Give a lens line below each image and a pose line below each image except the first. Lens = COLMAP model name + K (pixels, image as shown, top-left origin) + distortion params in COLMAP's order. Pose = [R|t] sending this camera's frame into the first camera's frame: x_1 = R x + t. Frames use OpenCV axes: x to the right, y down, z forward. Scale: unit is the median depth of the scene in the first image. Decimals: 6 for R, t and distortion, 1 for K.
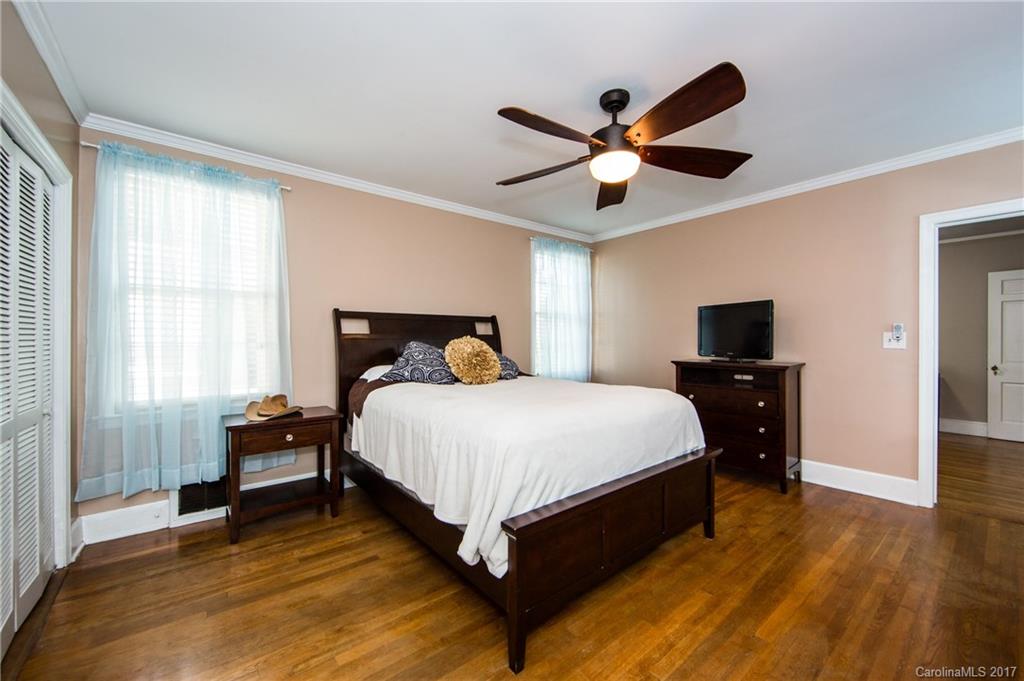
lens RADIAL K [[403.5, 0, 510.5], [0, 403.5, 341.5], [0, 0, 1]] dist [-0.003331, -0.000300]
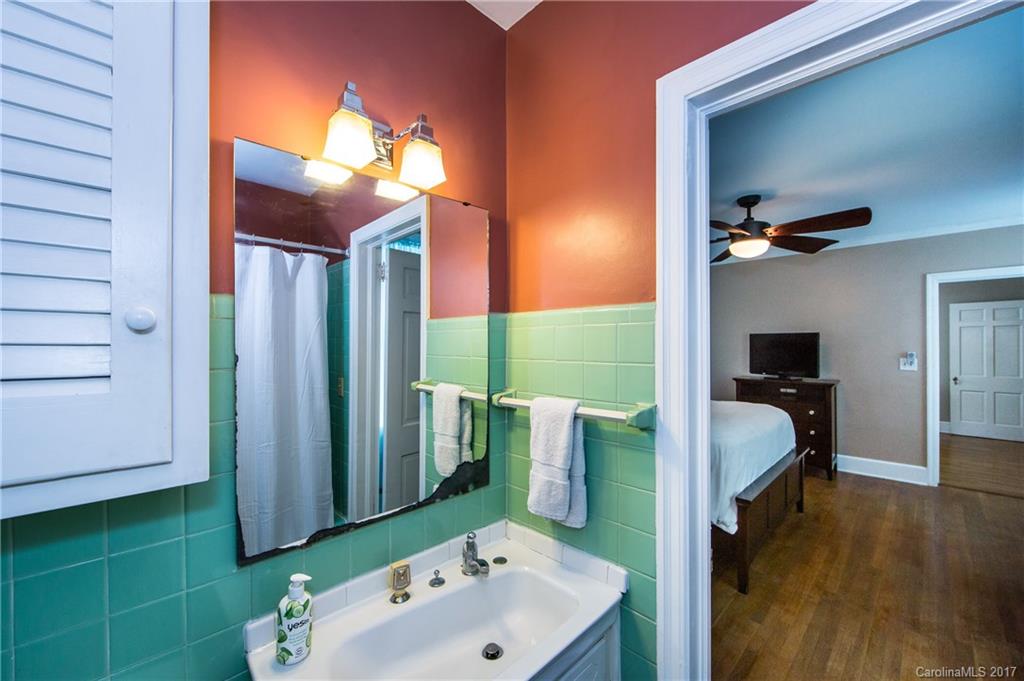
lens RADIAL K [[403.5, 0, 515.1], [0, 403.5, 341.2], [0, 0, 1]] dist [-0.003331, -0.000300]
pose [[0.995842, -0.000023, 0.091100, -0.489647], [0.001078, 0.999933, -0.011538, -0.066480], [-0.091093, 0.011588, 0.995775, -0.231128]]
